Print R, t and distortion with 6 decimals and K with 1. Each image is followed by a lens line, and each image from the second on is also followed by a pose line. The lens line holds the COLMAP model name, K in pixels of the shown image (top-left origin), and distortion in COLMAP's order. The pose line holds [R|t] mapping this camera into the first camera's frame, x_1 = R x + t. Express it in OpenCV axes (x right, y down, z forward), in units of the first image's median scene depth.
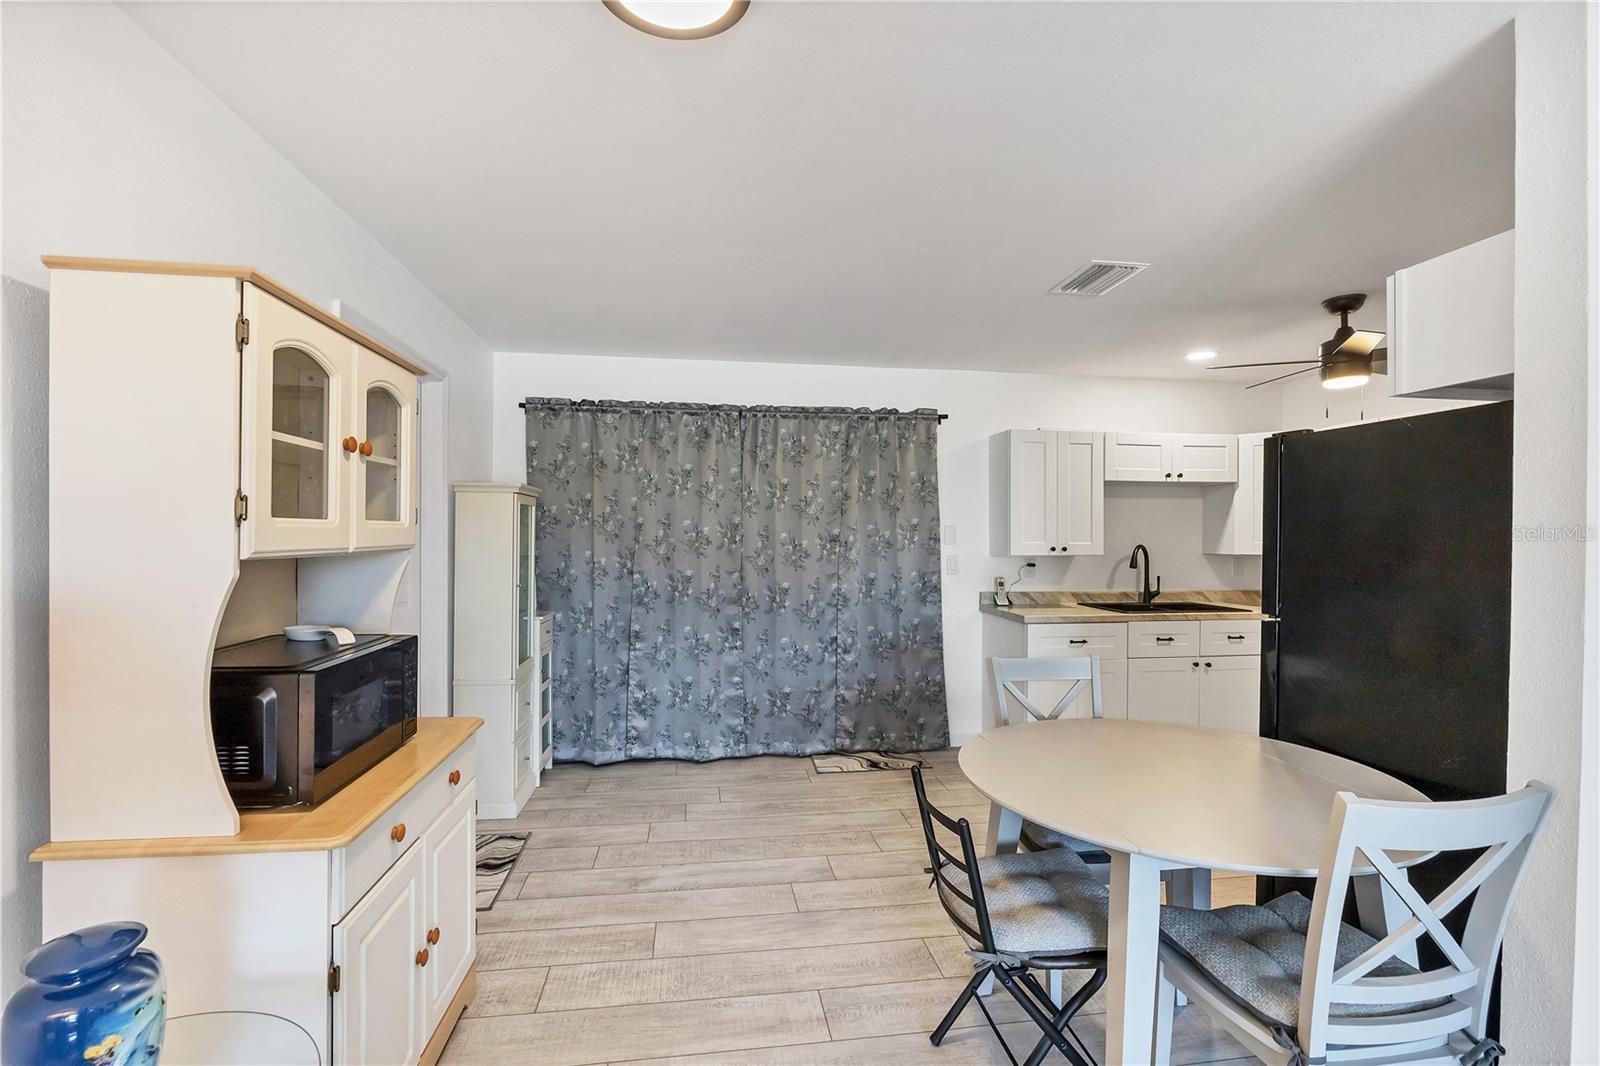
lens RADIAL K [[714.6, 0, 795.3], [0, 714.6, 535.7], [0, 0, 1]] dist [-0.000984, -0.000107]
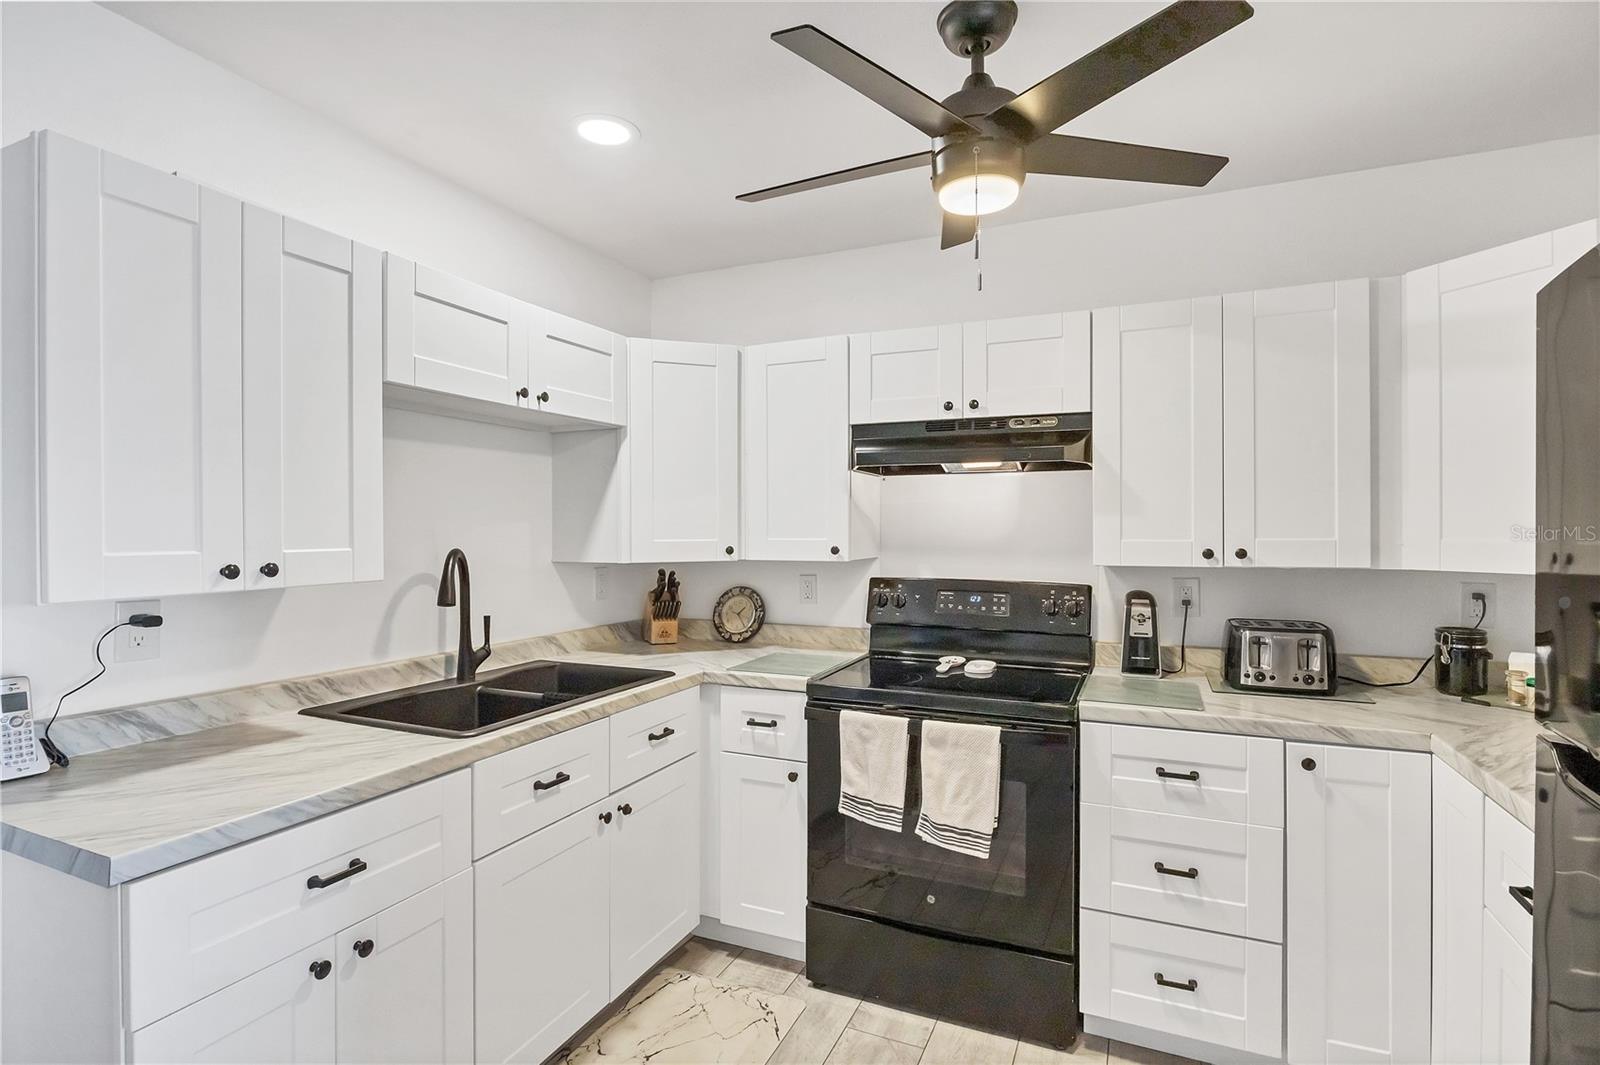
lens RADIAL K [[782.4, 0, 805.8], [0, 782.4, 532.3], [0, 0, 1]] dist [-0.010690, 0.000459]
pose [[0.528493, -0.005899, 0.848917, 0.201846], [0.002117, 0.999982, 0.005631, 0.000324], [-0.848935, -0.001178, 0.528496, 0.595590]]
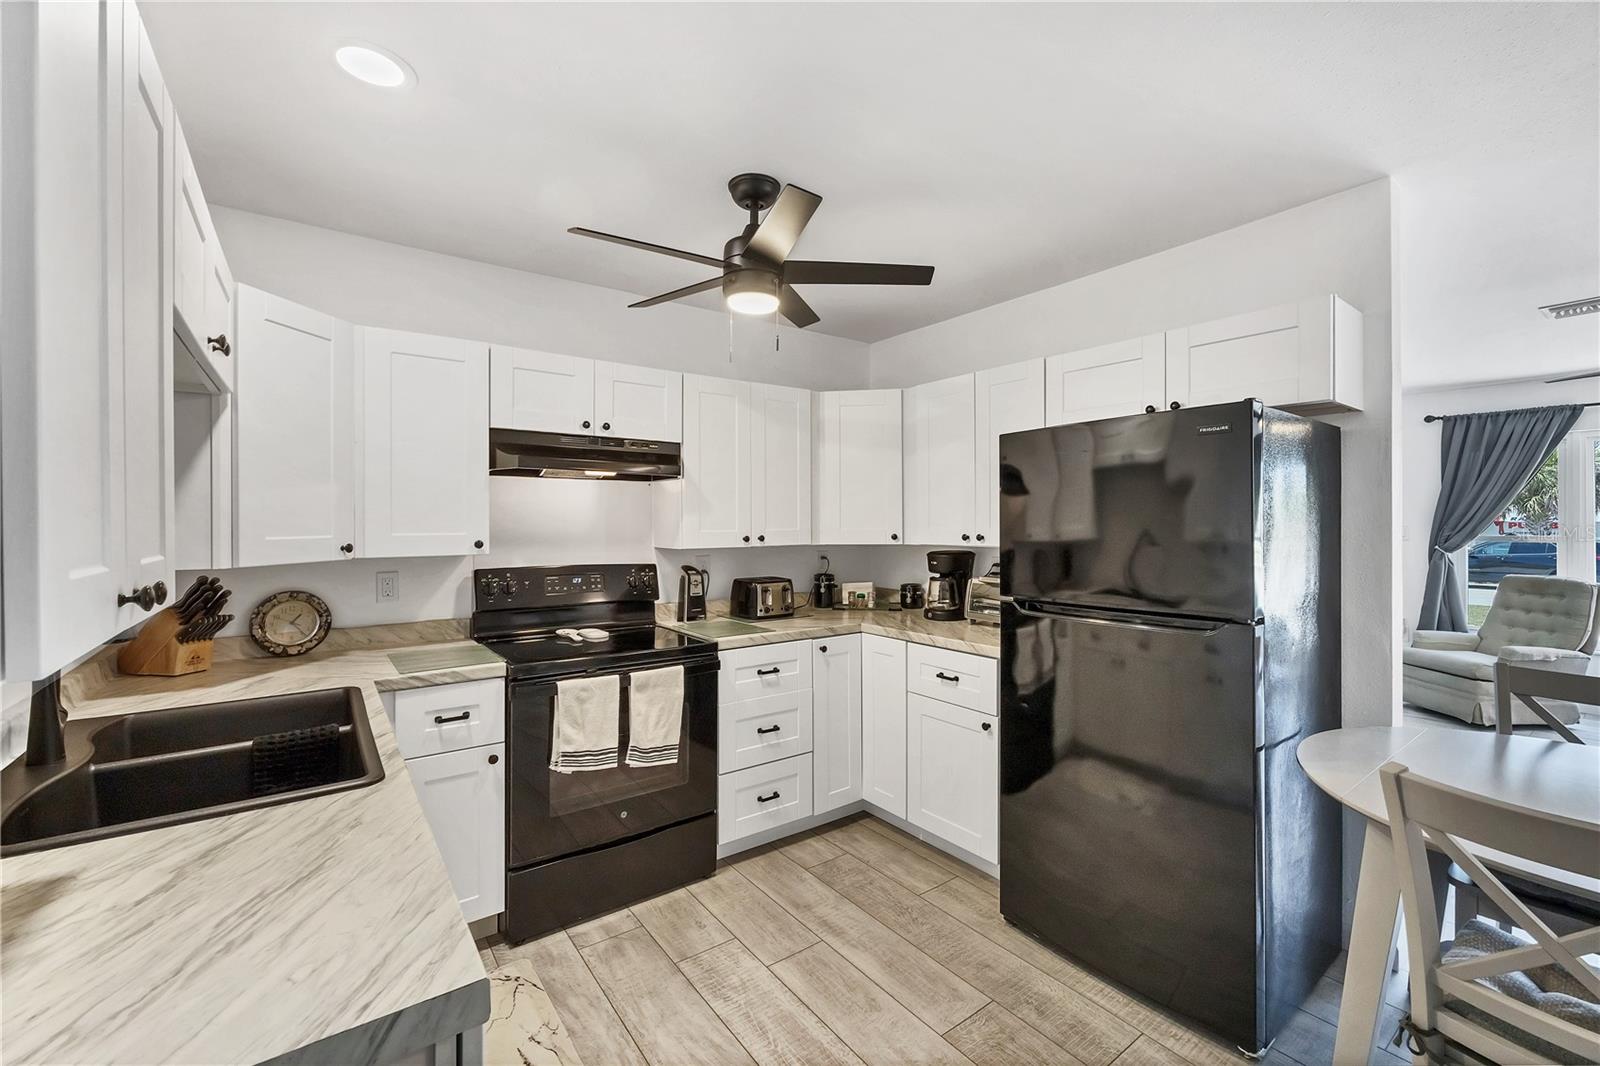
lens RADIAL K [[658.7, 0, 803.7], [0, 658.7, 524.2], [0, 0, 1]] dist [-0.001794, 0.000140]
pose [[-0.476034, -0.003288, 0.879421, 0.126614], [0.000669, 0.999991, 0.004101, -0.000767], [-0.879427, 0.002540, -0.476027, 0.913450]]
